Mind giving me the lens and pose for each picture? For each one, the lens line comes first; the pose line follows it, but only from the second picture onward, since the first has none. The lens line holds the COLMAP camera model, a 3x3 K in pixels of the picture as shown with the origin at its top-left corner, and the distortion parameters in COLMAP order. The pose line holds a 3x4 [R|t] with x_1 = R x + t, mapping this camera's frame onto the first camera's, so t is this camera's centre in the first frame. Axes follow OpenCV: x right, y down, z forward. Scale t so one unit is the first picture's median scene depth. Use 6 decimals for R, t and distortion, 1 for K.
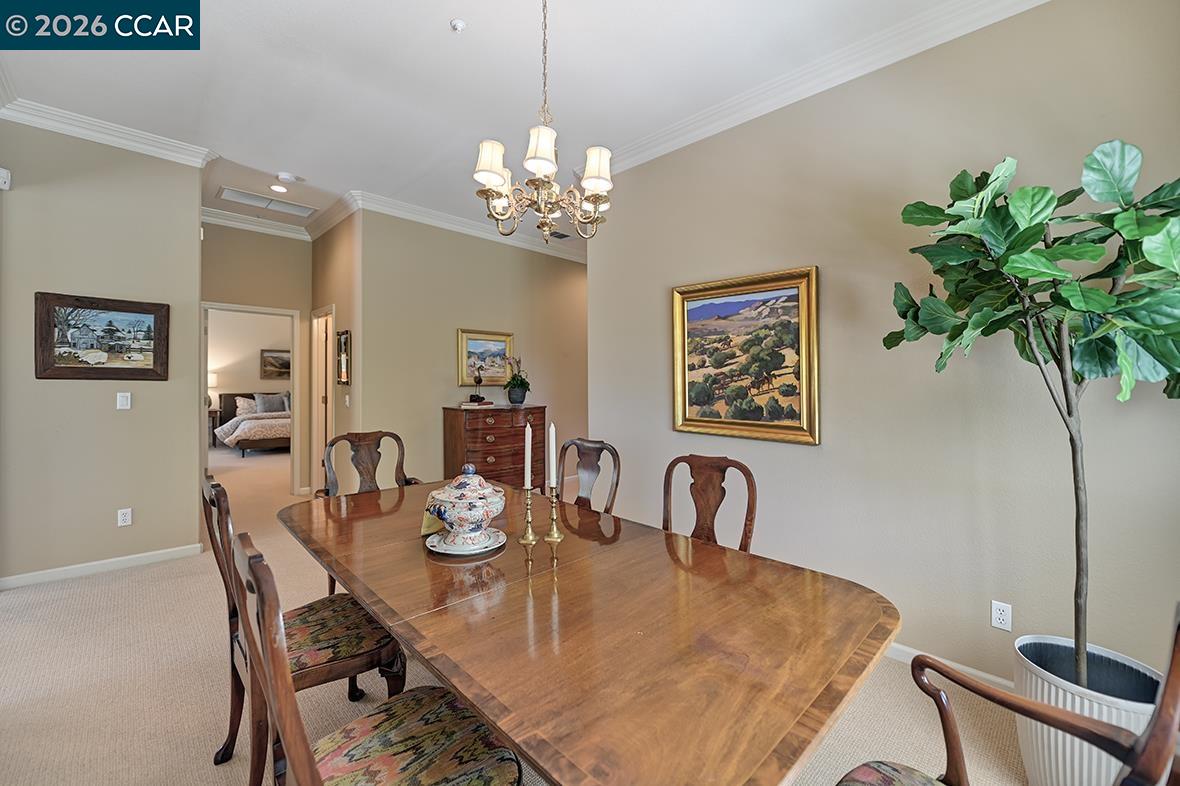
lens RADIAL K [[477.8, 0, 566.8], [0, 477.8, 389.1], [0, 0, 1]] dist [-0.011926, -0.000204]
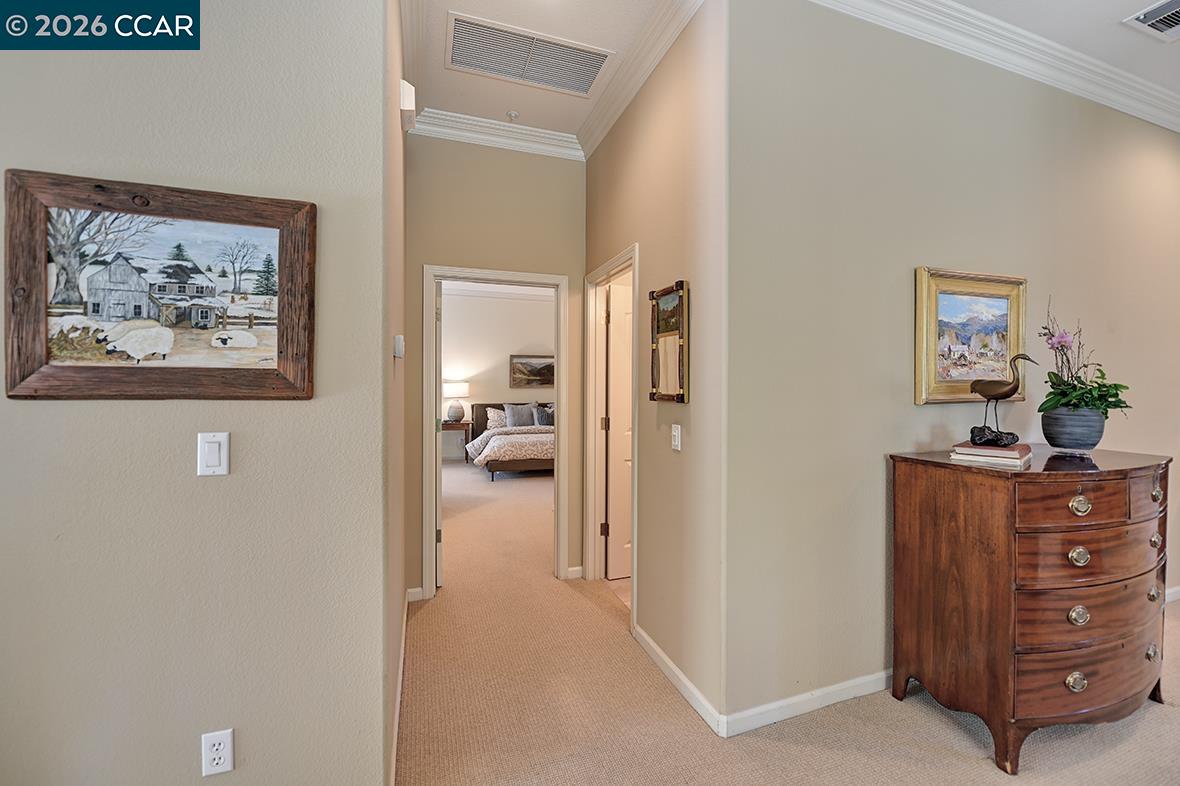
lens RADIAL K [[477.8, 0, 592.2], [0, 477.8, 388.8], [0, 0, 1]] dist [-0.011926, -0.000204]
pose [[0.921424, -0.007671, -0.388483, -0.484559], [0.002176, 0.999891, -0.014581, -0.020826], [0.388553, 0.012590, 0.921340, 0.737845]]
